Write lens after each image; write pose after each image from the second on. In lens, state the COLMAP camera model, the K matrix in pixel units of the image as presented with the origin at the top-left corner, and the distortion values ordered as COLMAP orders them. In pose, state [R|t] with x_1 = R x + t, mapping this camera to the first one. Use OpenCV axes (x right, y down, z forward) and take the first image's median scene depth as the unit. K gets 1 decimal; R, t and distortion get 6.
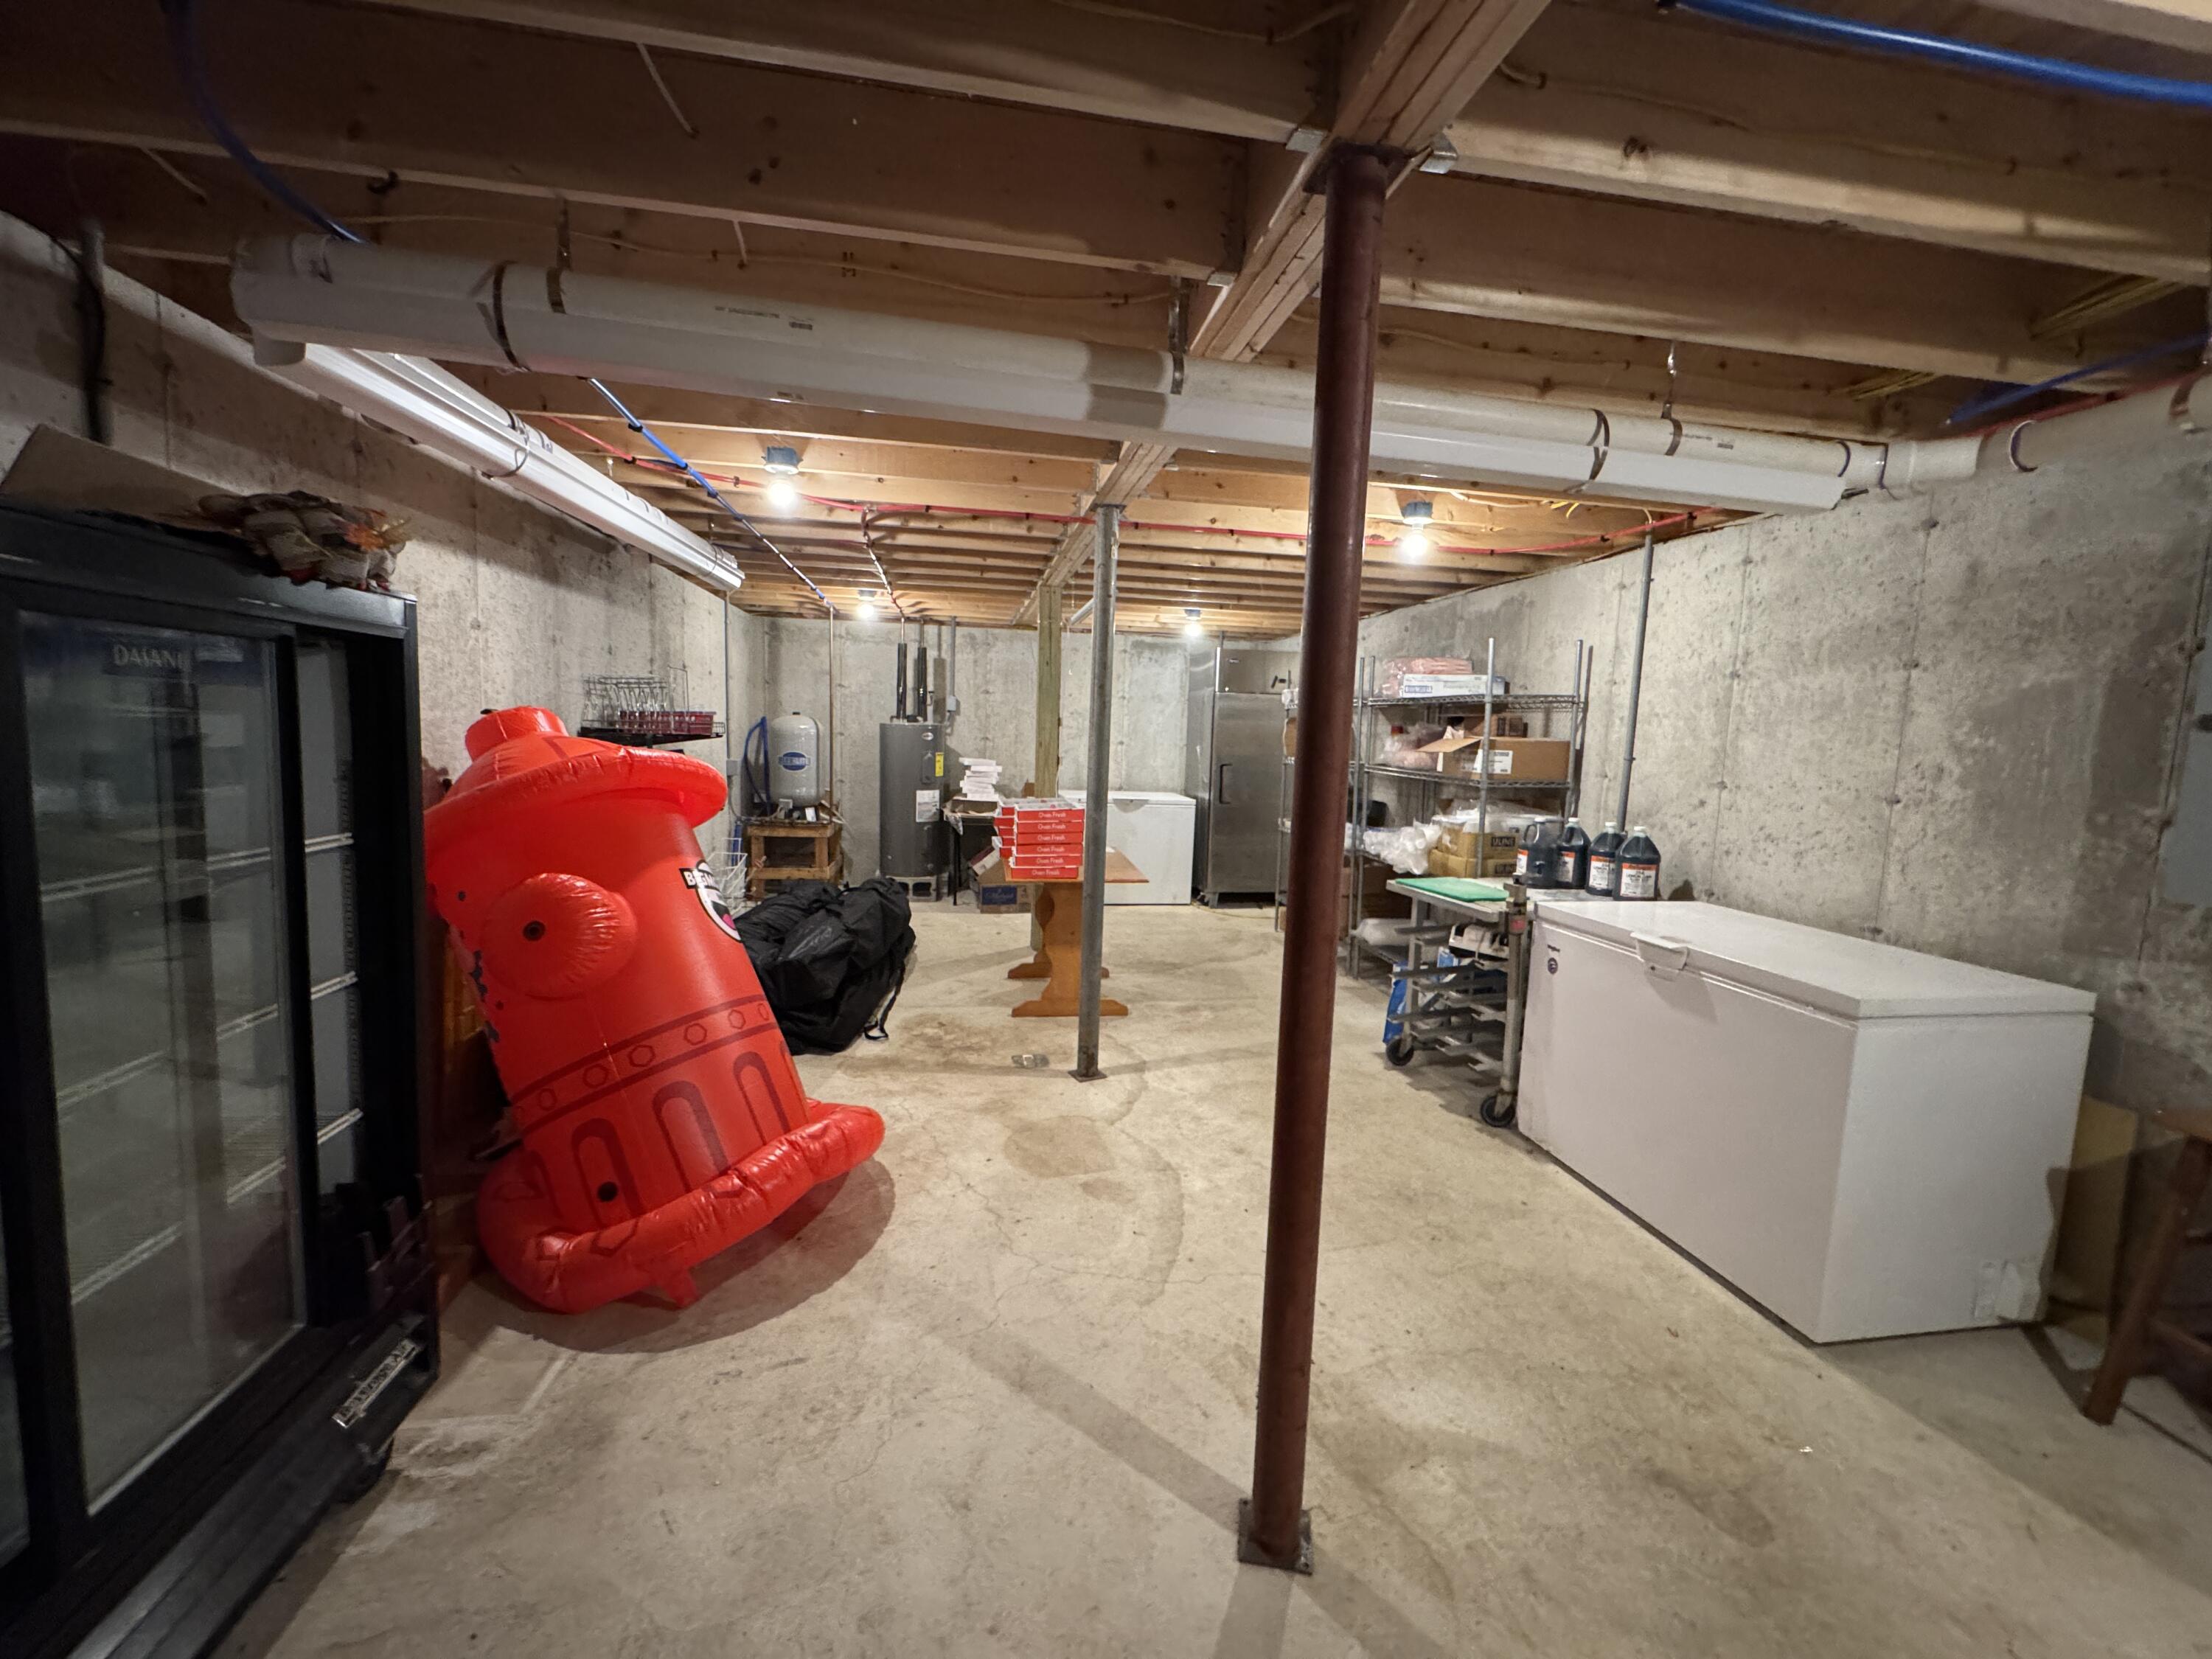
lens RADIAL K [[885.9, 0, 1107.8], [0, 885.9, 825.8], [0, 0, 1]] dist [-0.005106, 0.000613]
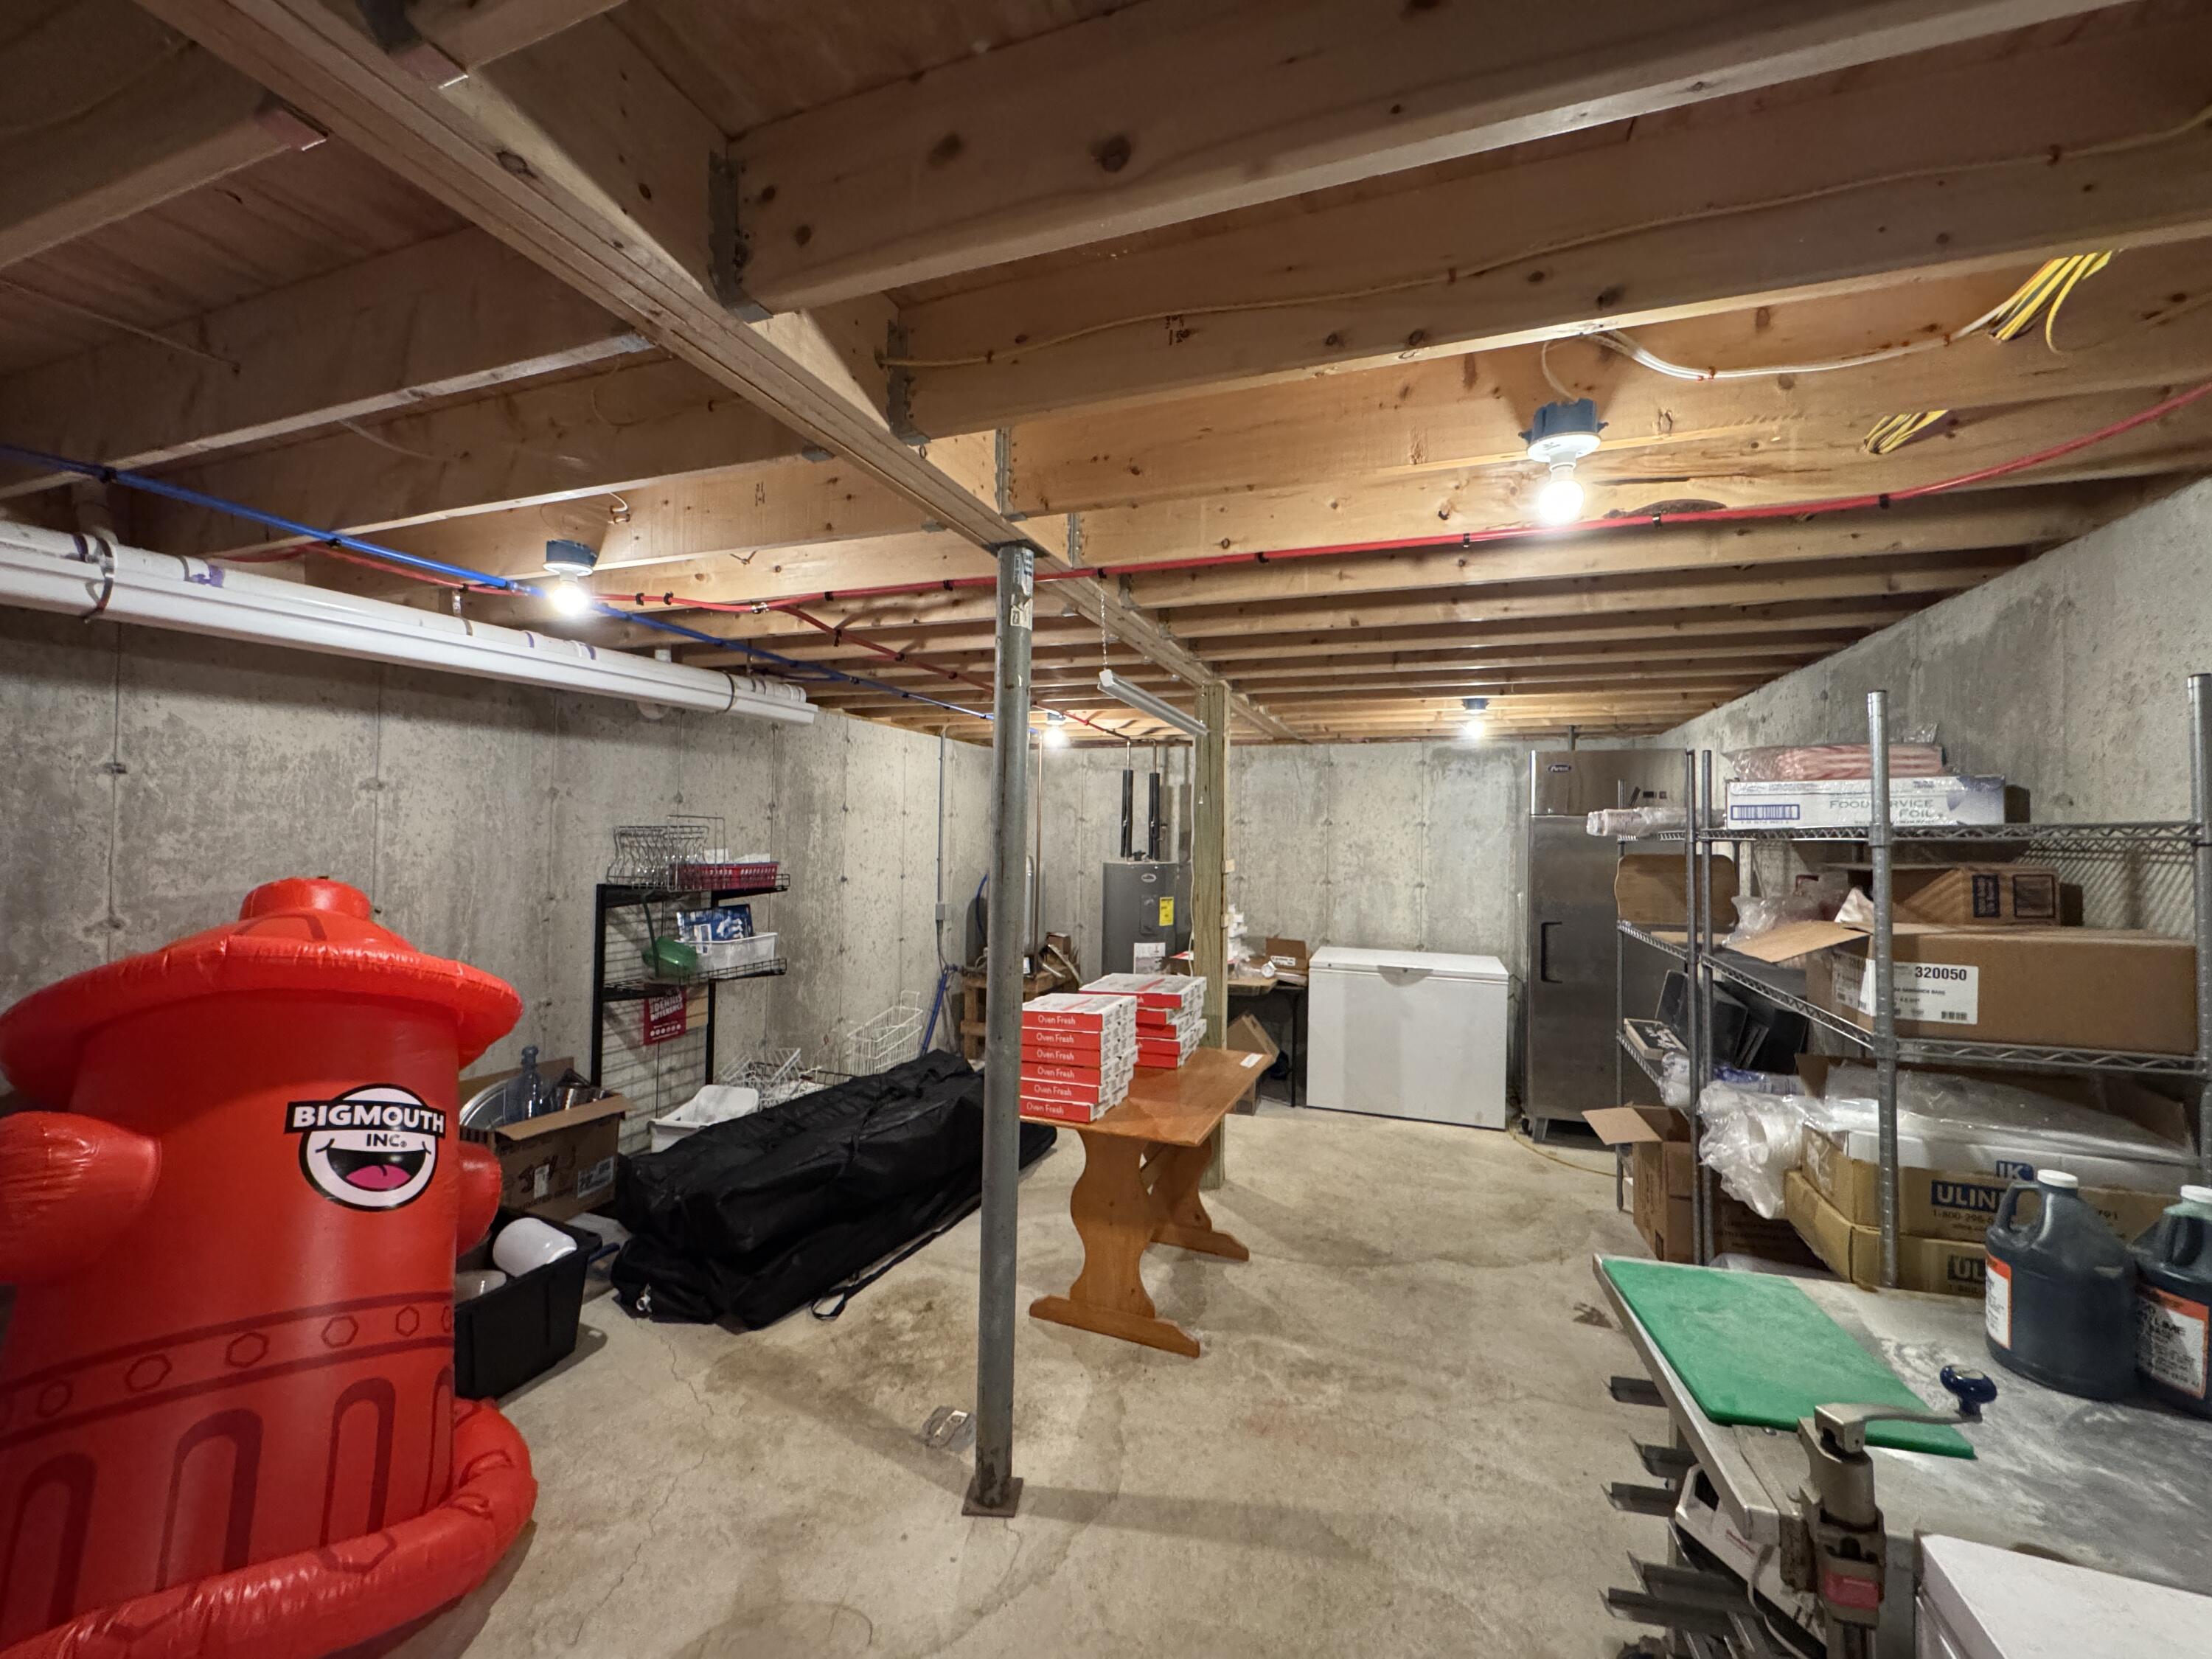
lens RADIAL K [[885.9, 0, 1099.5], [0, 885.9, 825.8], [0, 0, 1]] dist [-0.005106, 0.000613]
pose [[0.861746, -0.023335, -0.506804, 0.374607], [-0.045054, 0.991475, -0.122258, -0.094952], [0.505336, 0.128189, 0.853348, 0.536726]]
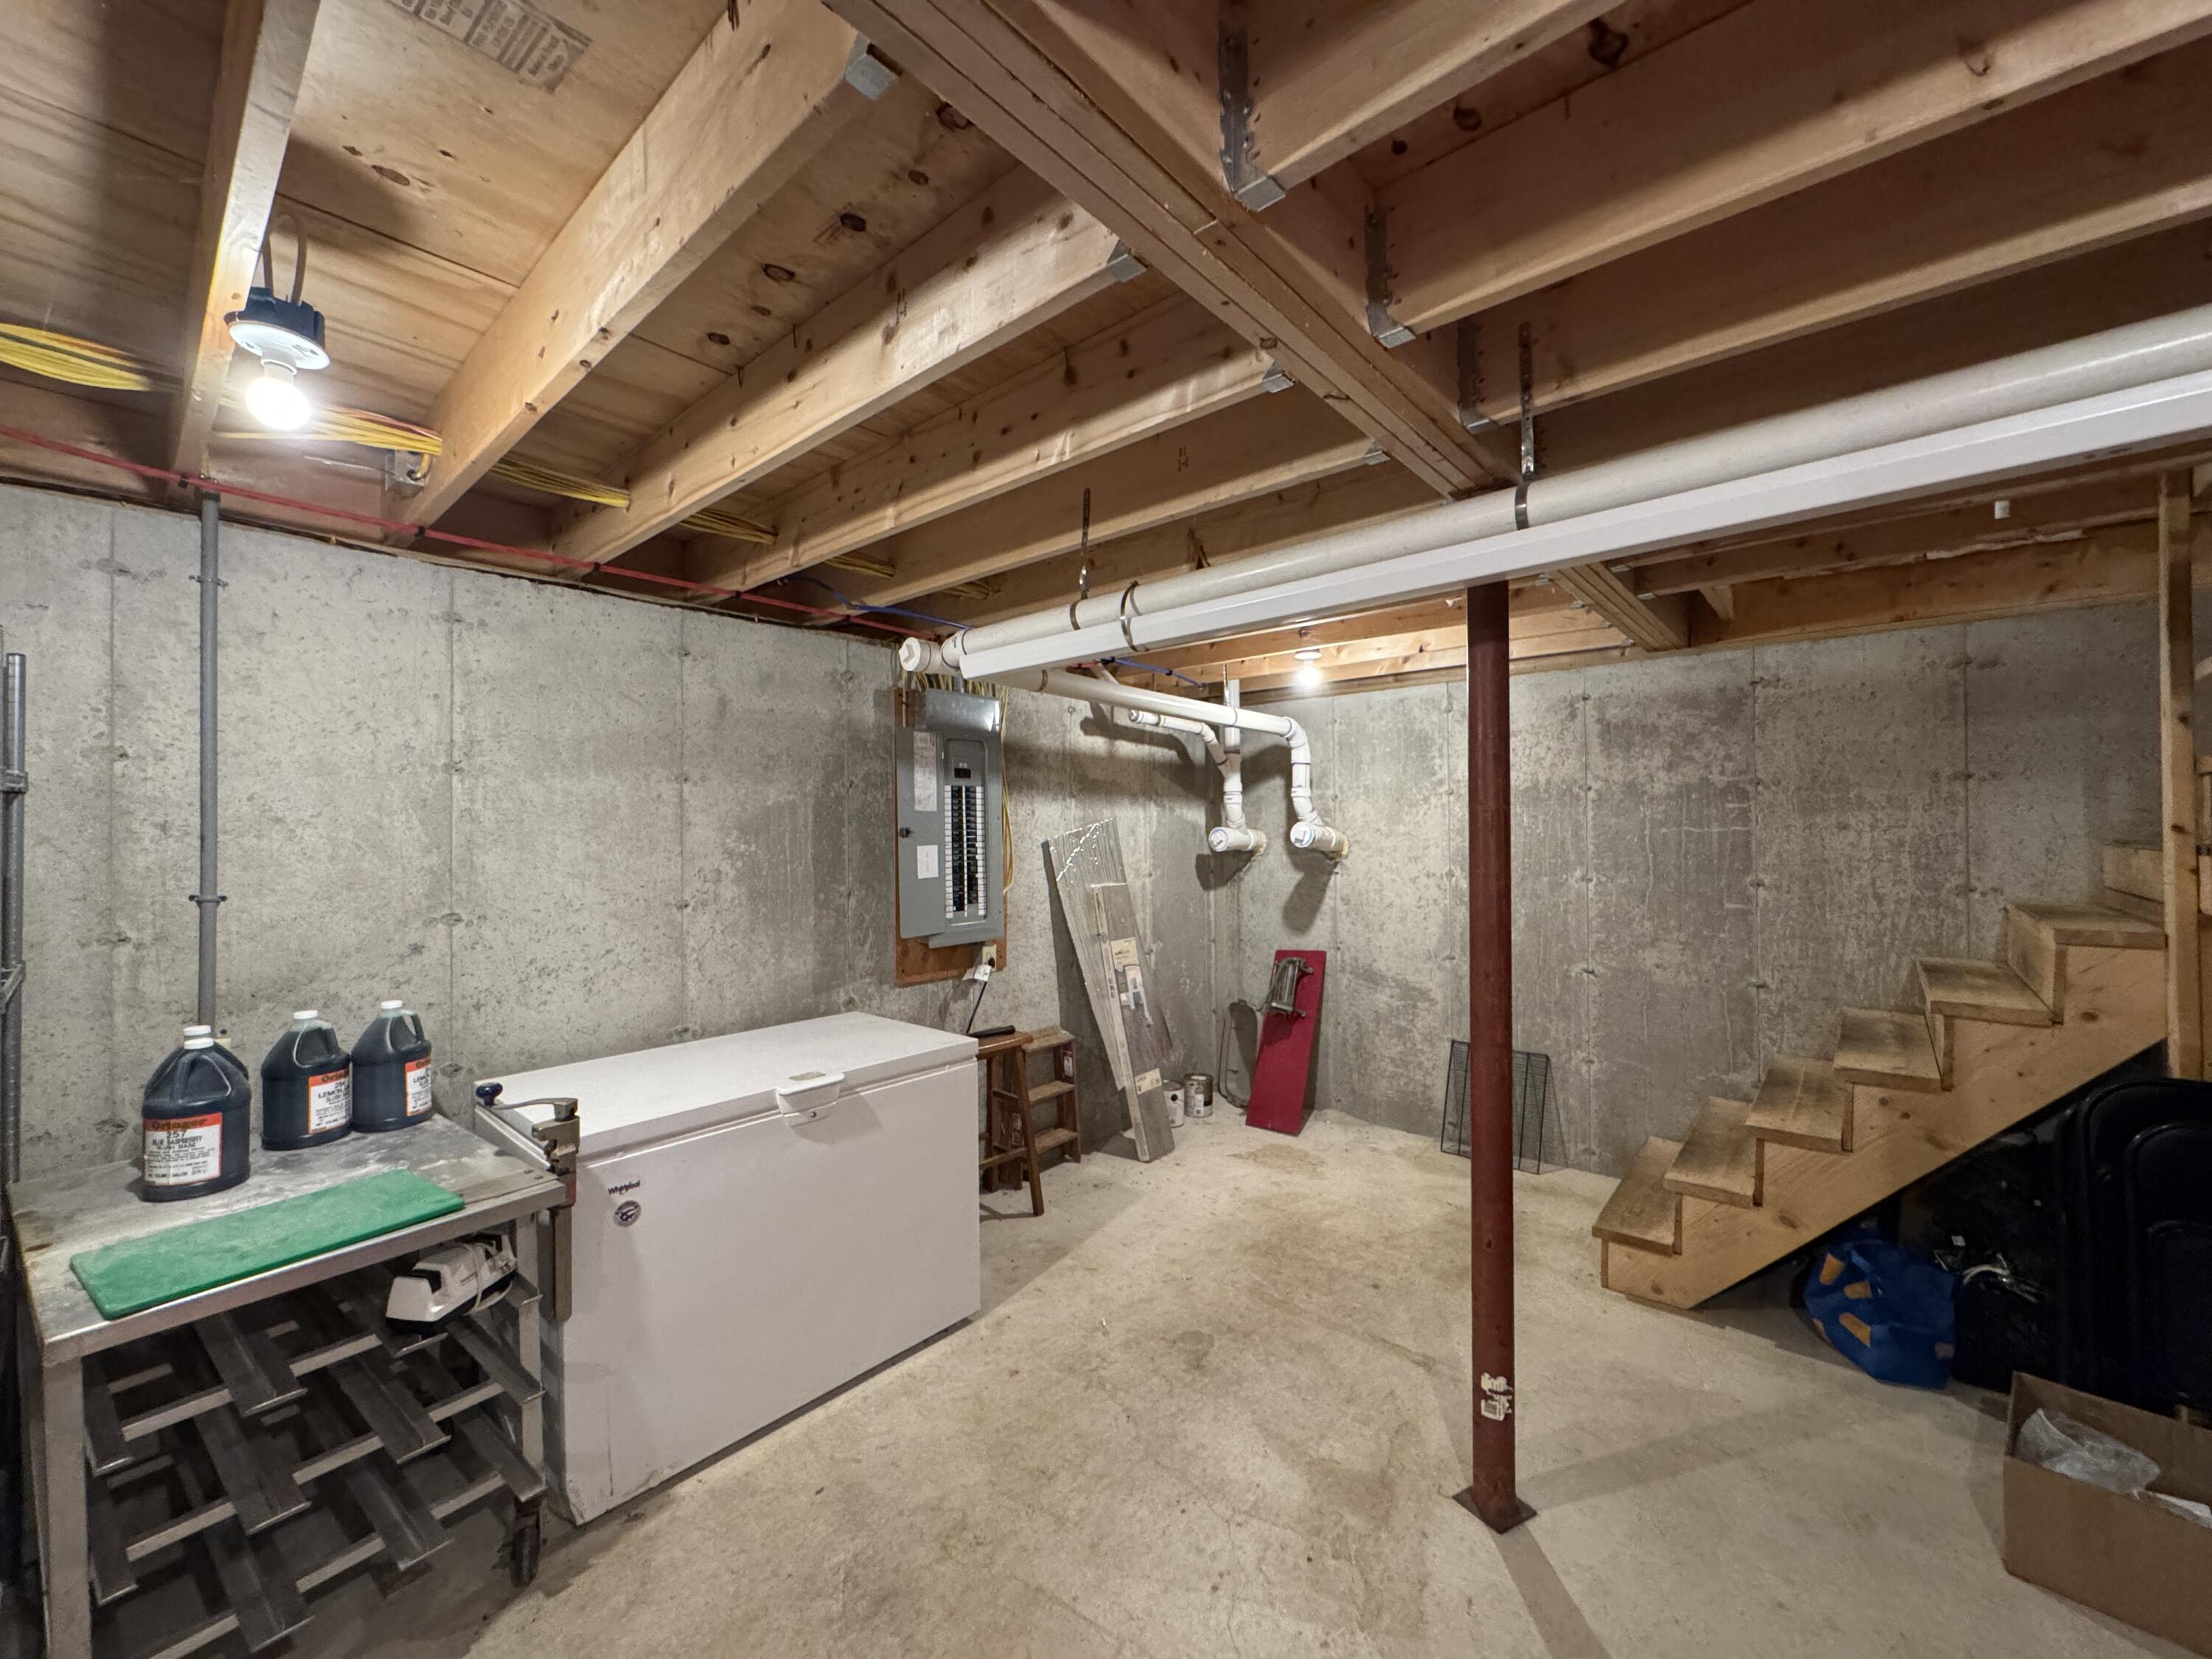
lens RADIAL K [[885.9, 0, 1095.9], [0, 885.9, 830.2], [0, 0, 1]] dist [-0.005106, 0.000613]
pose [[-0.627207, -0.027183, 0.778378, -0.191209], [0.070646, 0.993286, 0.091614, -0.141968], [-0.775642, 0.112450, -0.621075, 0.997836]]
